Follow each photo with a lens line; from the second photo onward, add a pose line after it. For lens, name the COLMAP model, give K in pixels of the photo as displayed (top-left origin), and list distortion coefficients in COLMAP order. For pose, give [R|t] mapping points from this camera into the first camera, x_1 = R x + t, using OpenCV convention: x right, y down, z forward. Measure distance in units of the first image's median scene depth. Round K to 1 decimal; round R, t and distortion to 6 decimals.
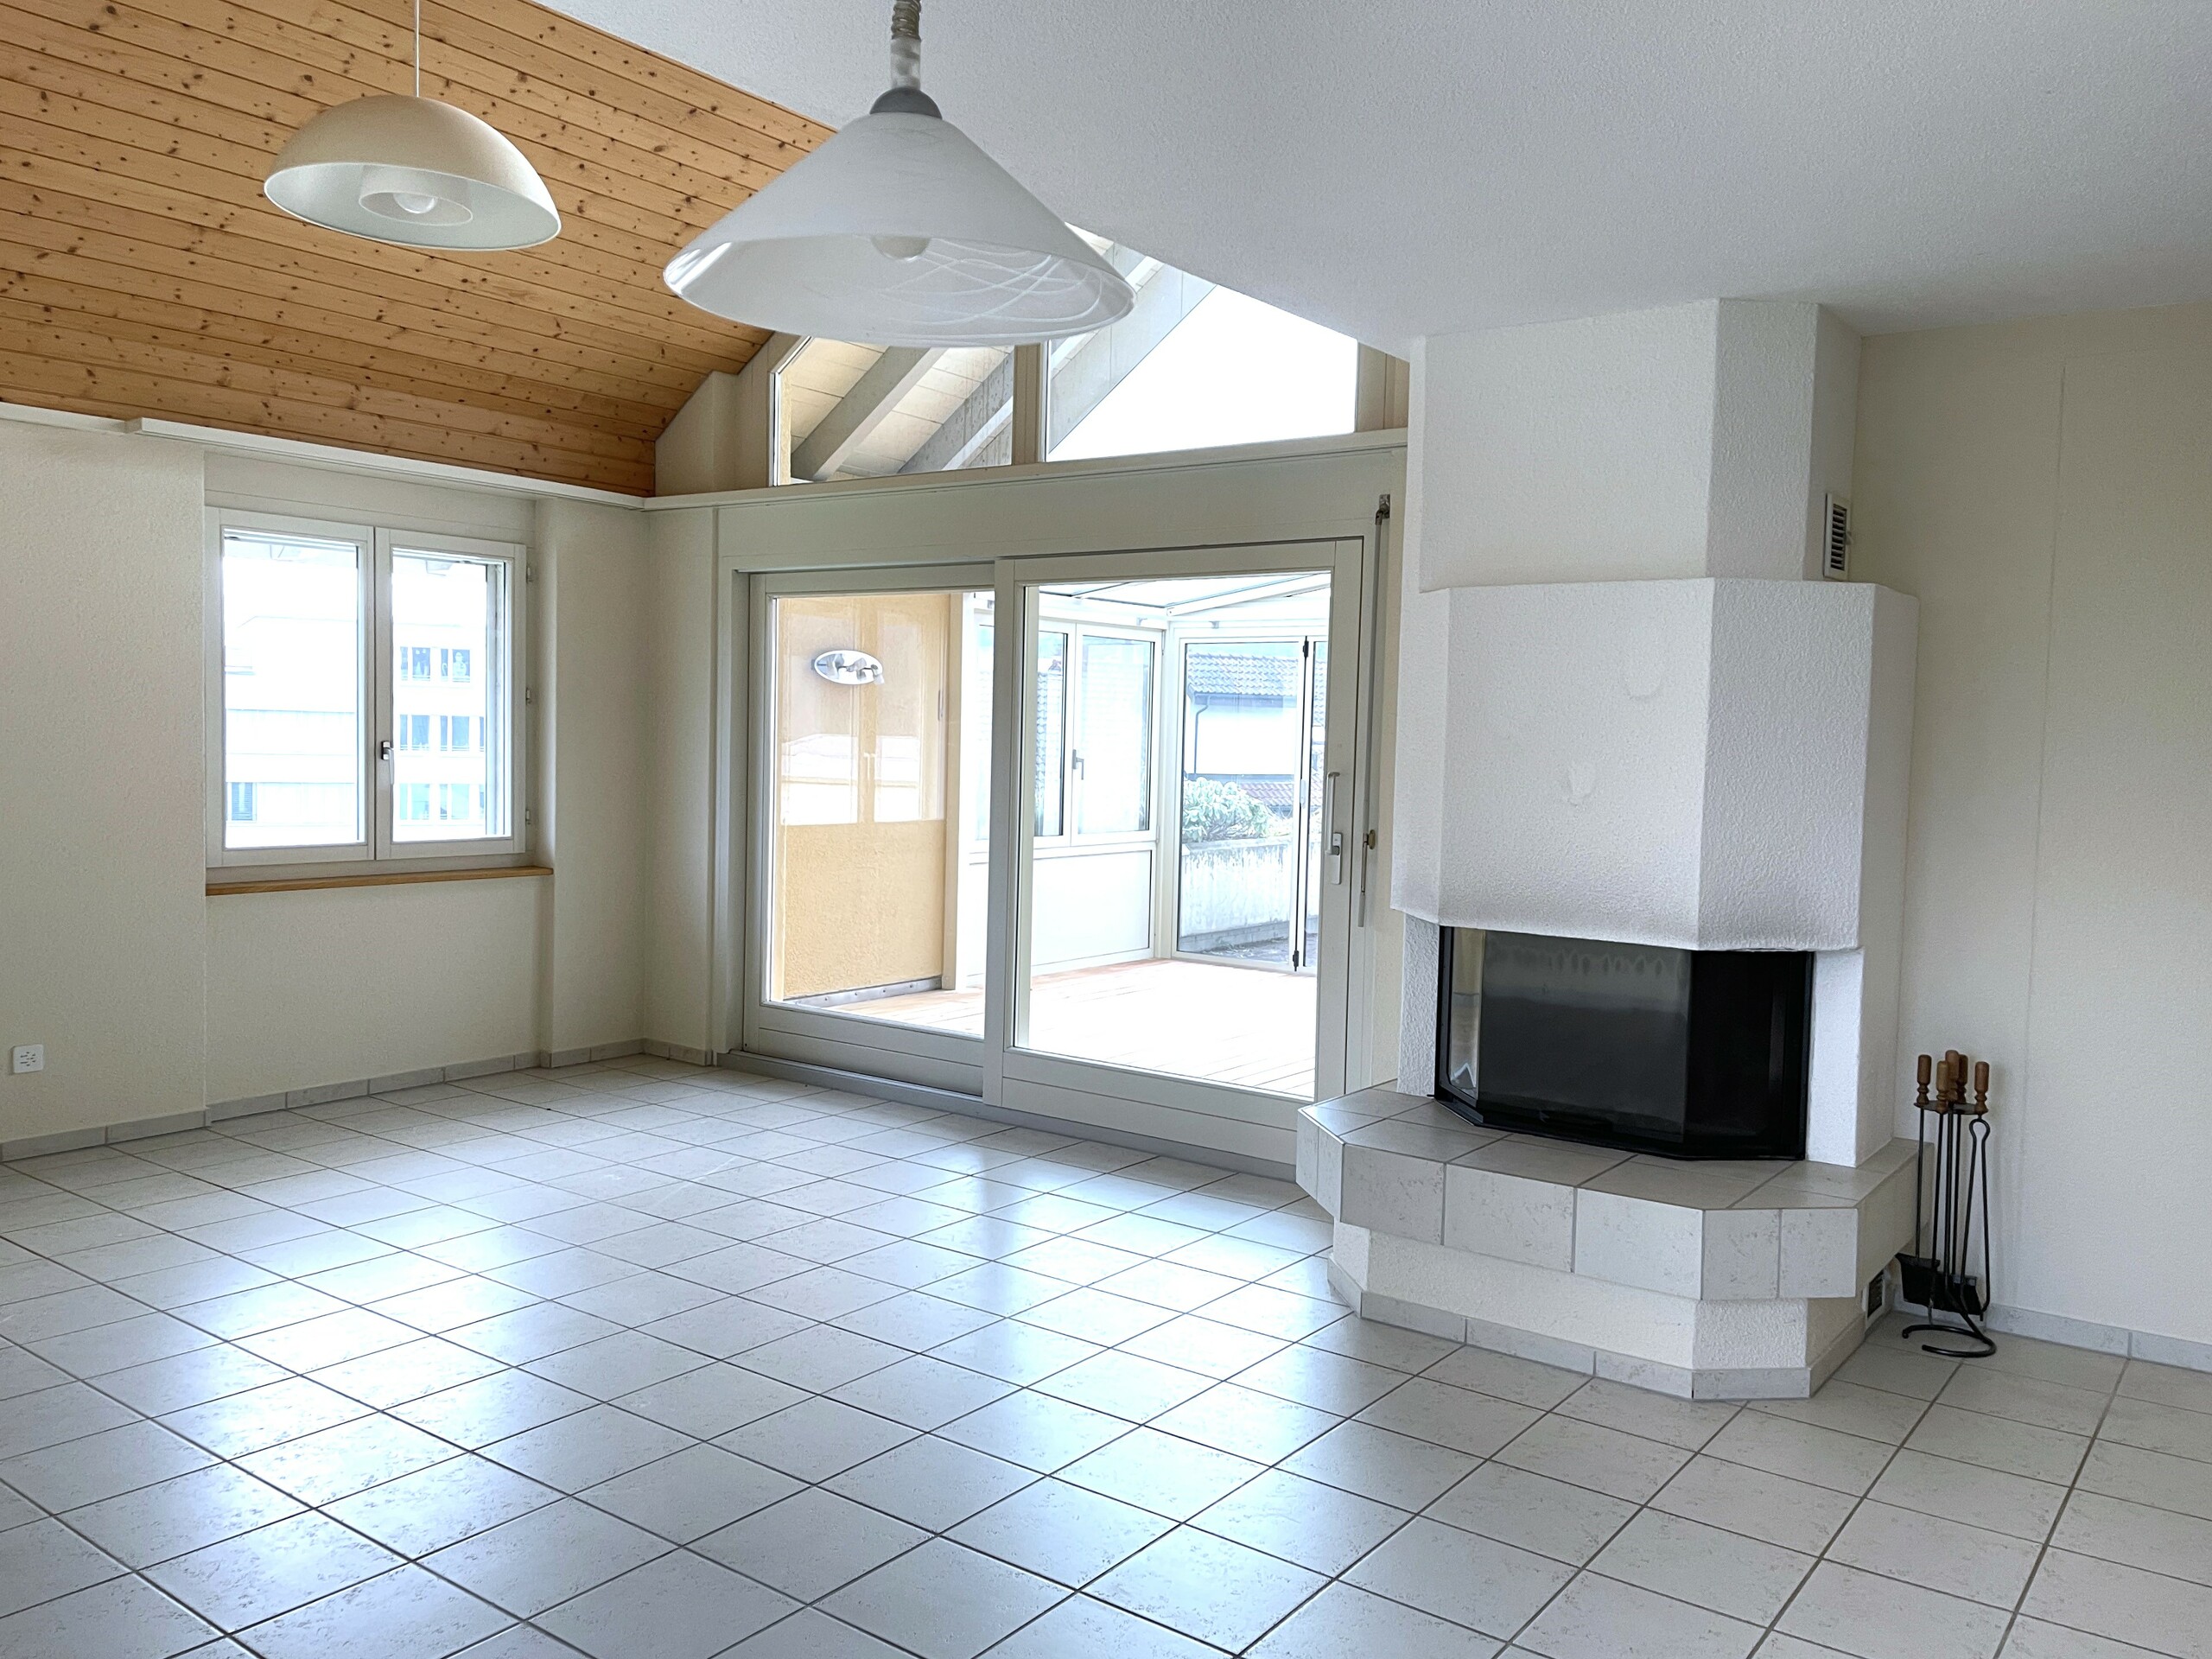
lens RADIAL K [[1669.2, 0, 1106.0], [0, 1669.2, 829.5], [0, 0, 1]] dist [0.083709, -0.118956]
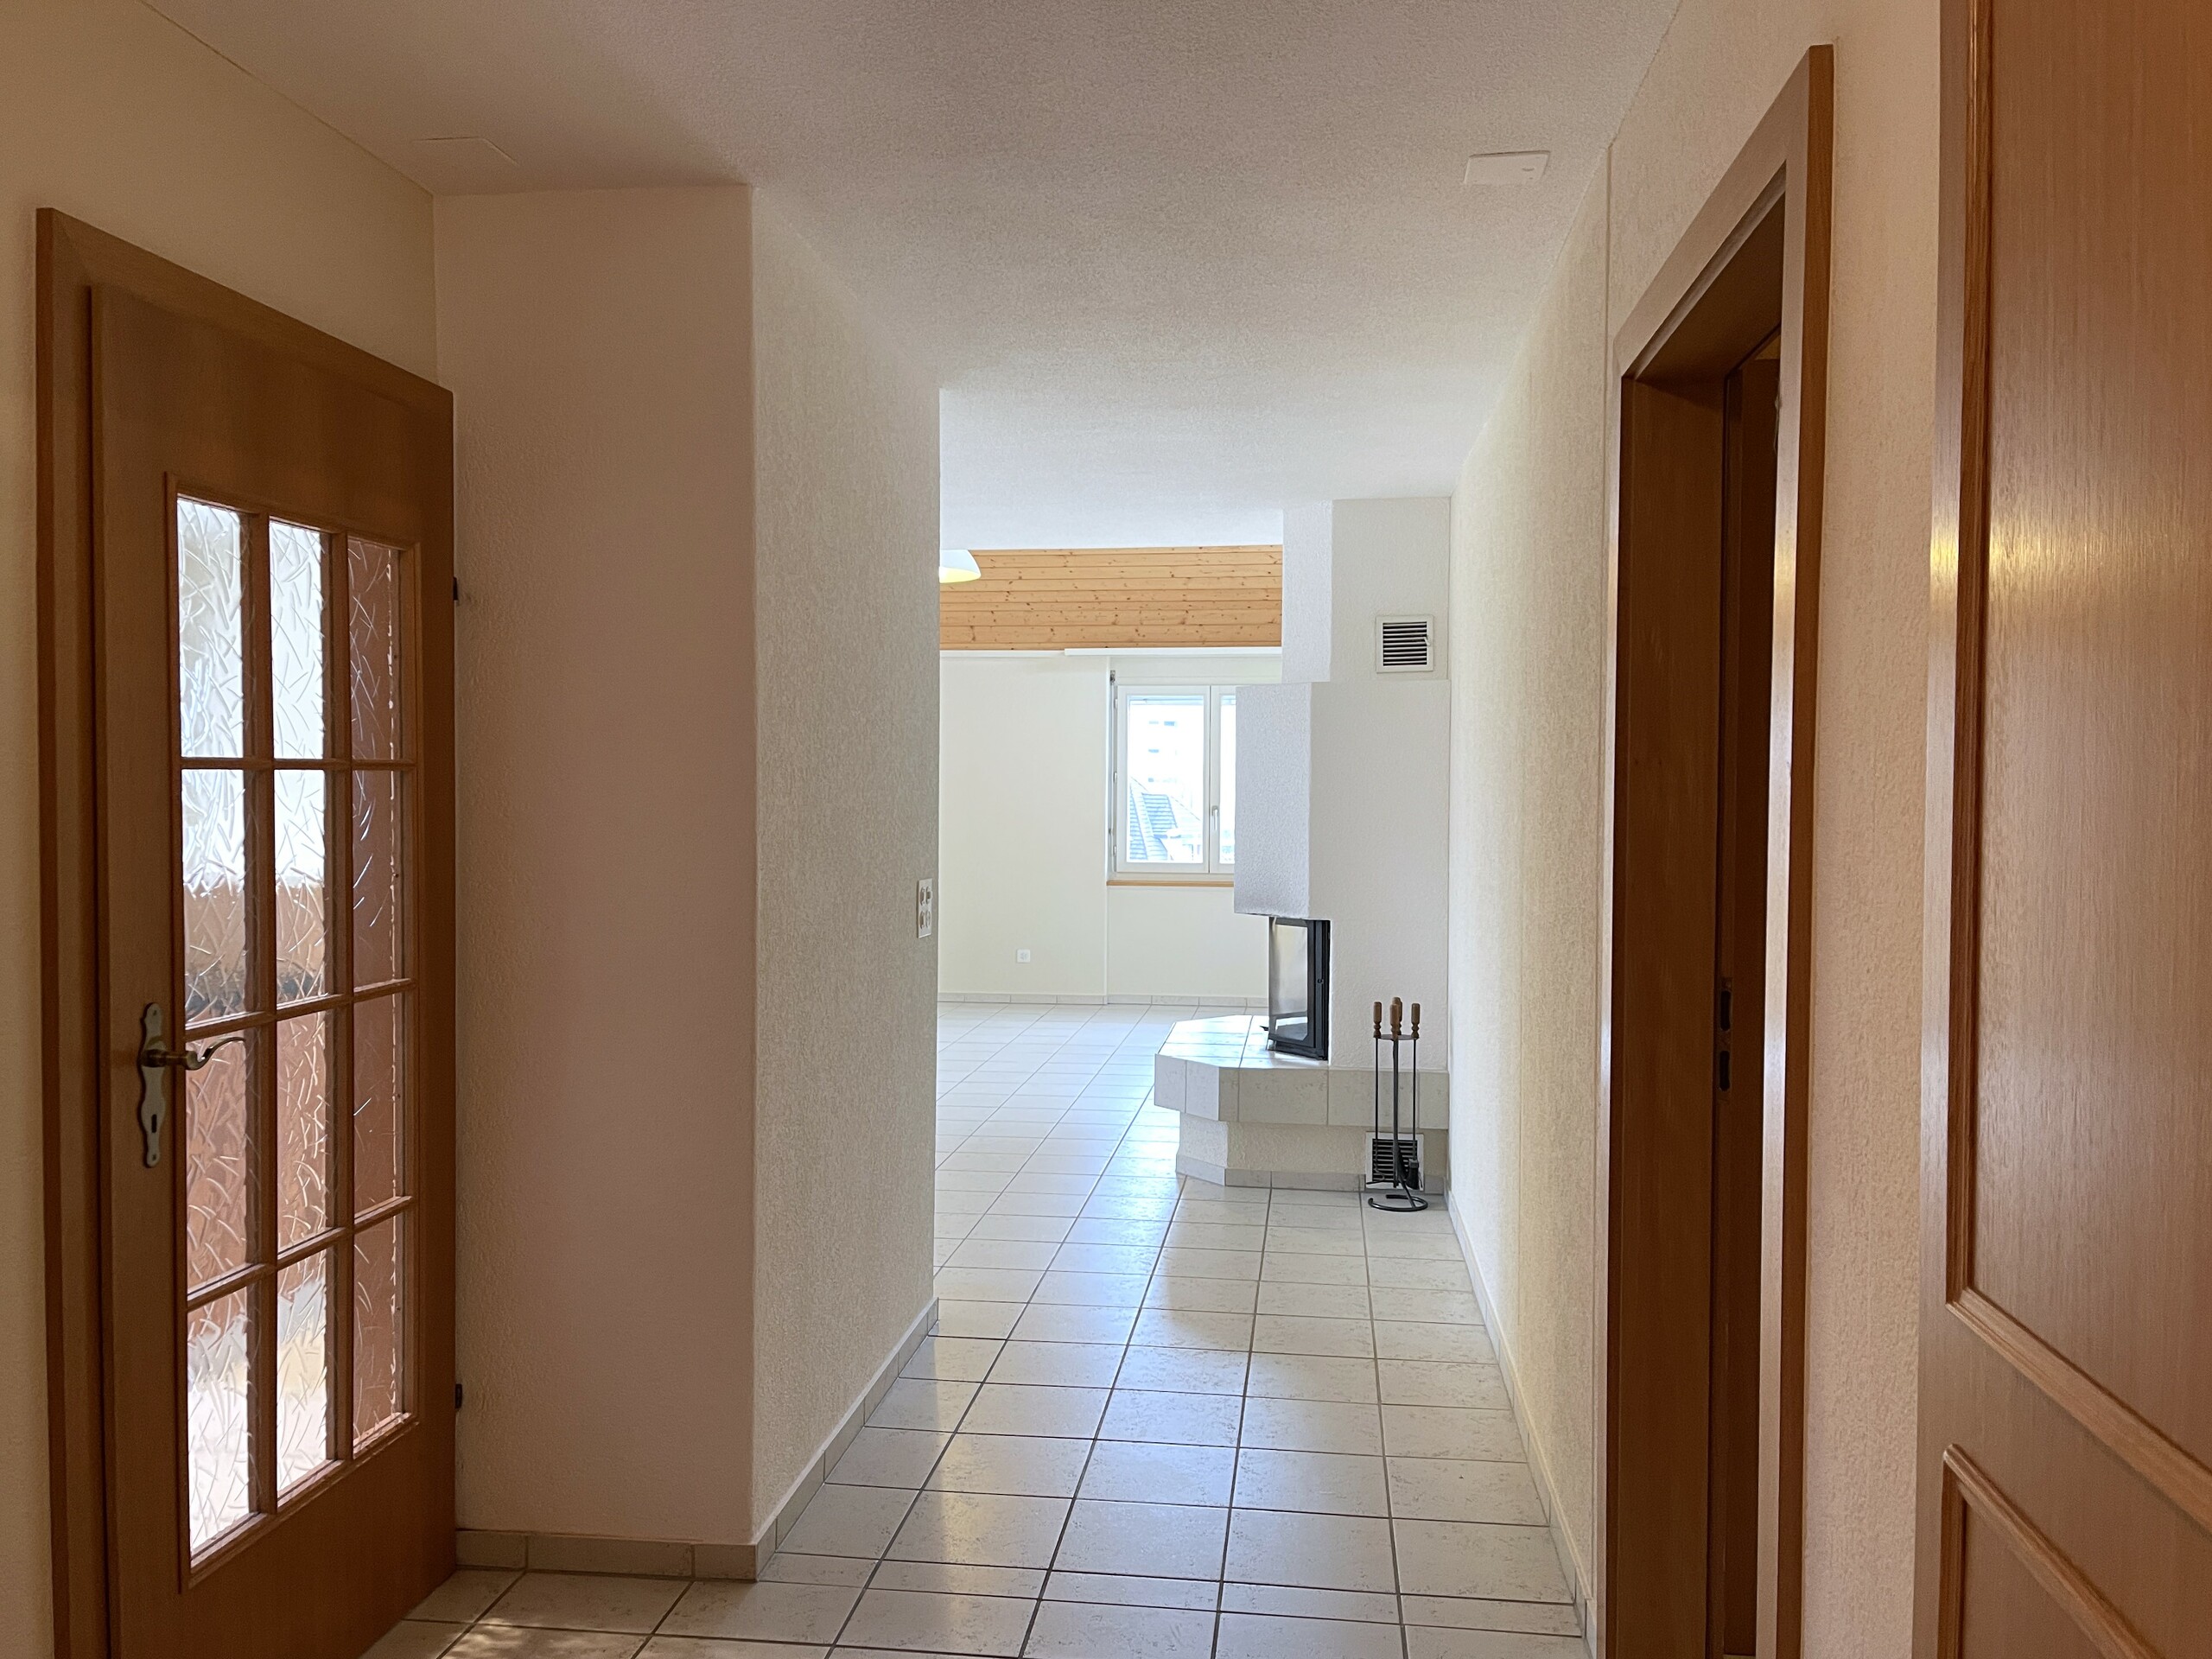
lens RADIAL K [[1669.2, 0, 1106.0], [0, 1669.2, 829.5], [0, 0, 1]] dist [0.083709, -0.118956]
pose [[0.503627, 0.002201, -0.863918, 1.192062], [-0.040380, 0.998964, -0.020995, 0.015844], [0.862977, 0.045459, 0.503194, 0.033468]]
